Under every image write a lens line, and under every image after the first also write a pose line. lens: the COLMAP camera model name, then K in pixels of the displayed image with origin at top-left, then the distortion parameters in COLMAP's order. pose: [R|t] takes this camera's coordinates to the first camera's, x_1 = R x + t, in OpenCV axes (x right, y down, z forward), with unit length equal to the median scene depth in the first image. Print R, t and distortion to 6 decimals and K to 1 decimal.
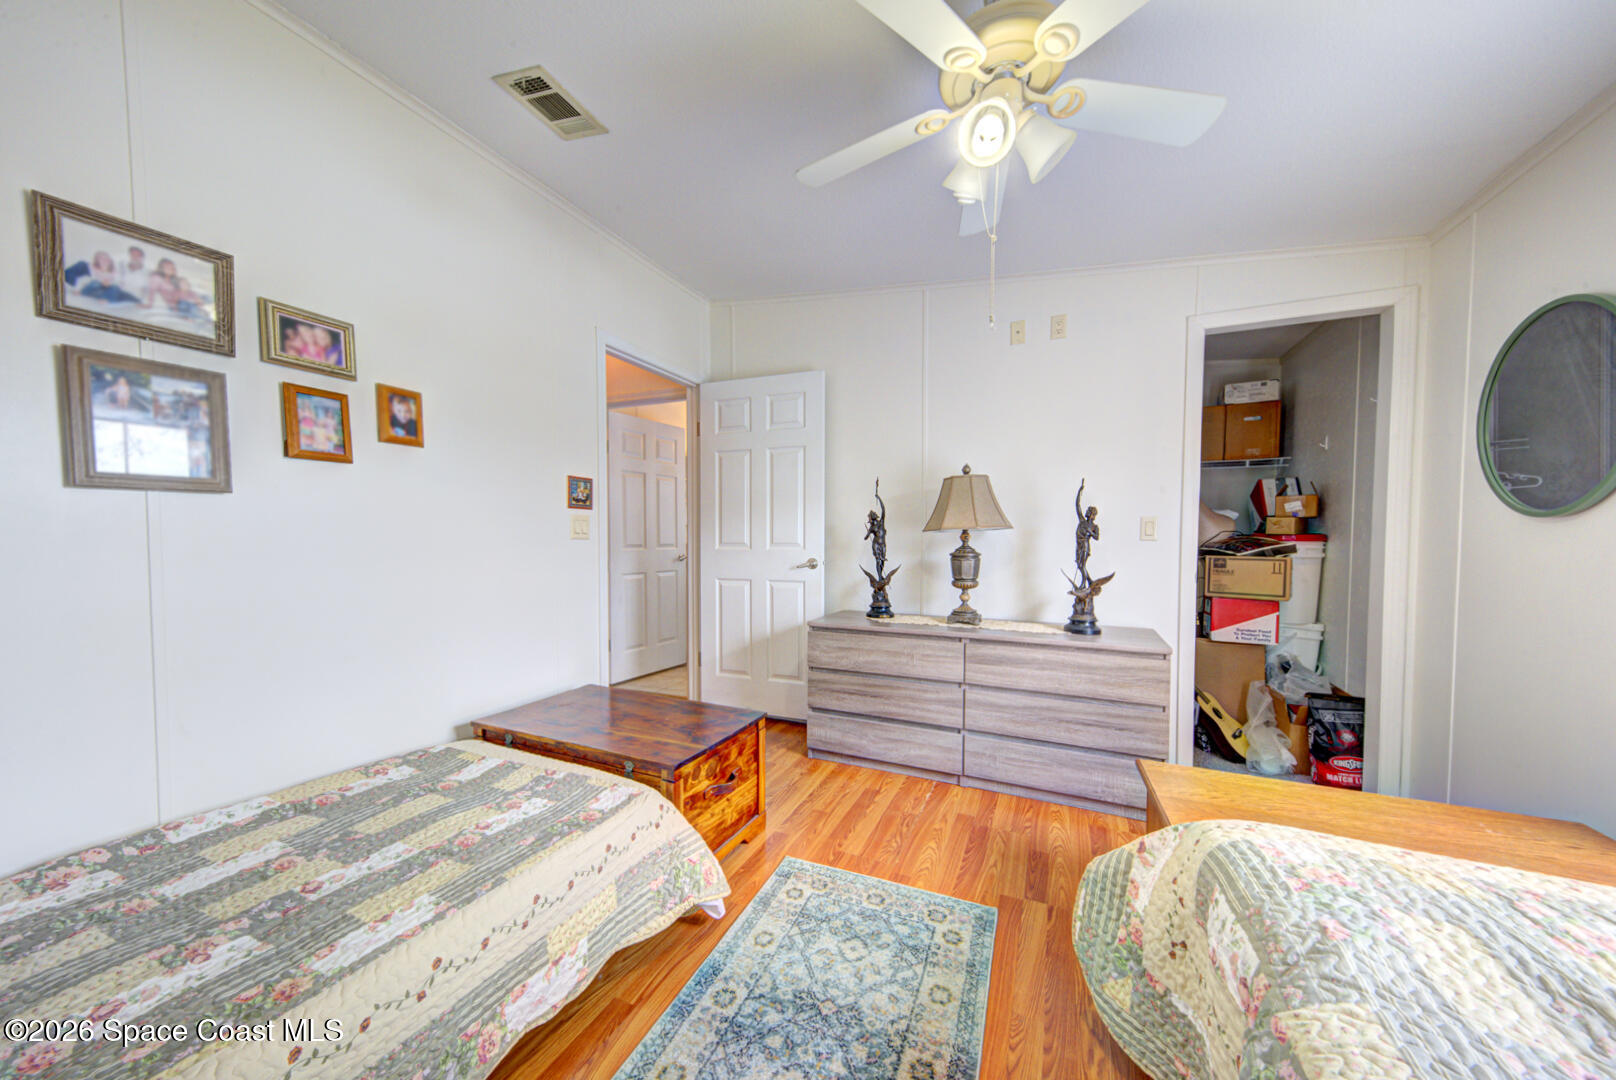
lens RADIAL K [[560.3, 0, 815.9], [0, 560.3, 545.0], [0, 0, 1]] dist [0.025458, -0.004418]
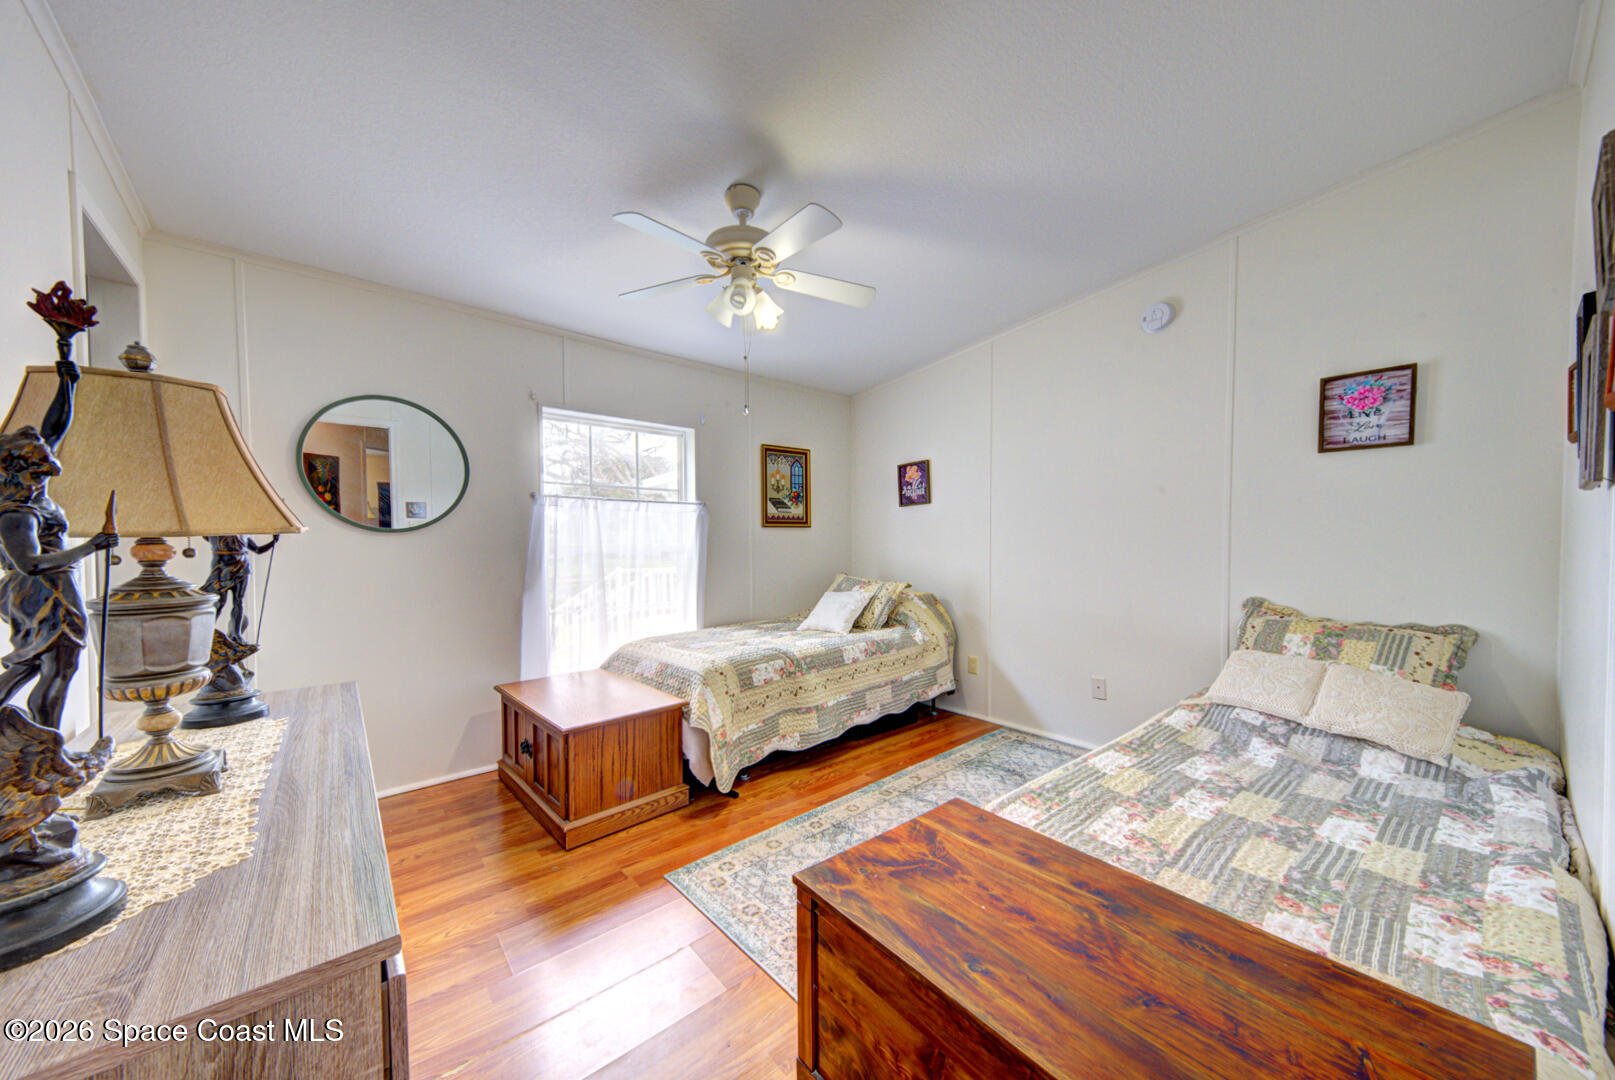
lens RADIAL K [[560.0, 0, 816.2], [0, 560.0, 549.3], [0, 0, 1]] dist [0.025458, -0.004418]
pose [[-0.904200, -0.004356, 0.427087, -0.534626], [0.013028, 0.999201, 0.037773, -0.049699], [-0.426911, 0.039719, -0.903421, 2.336292]]
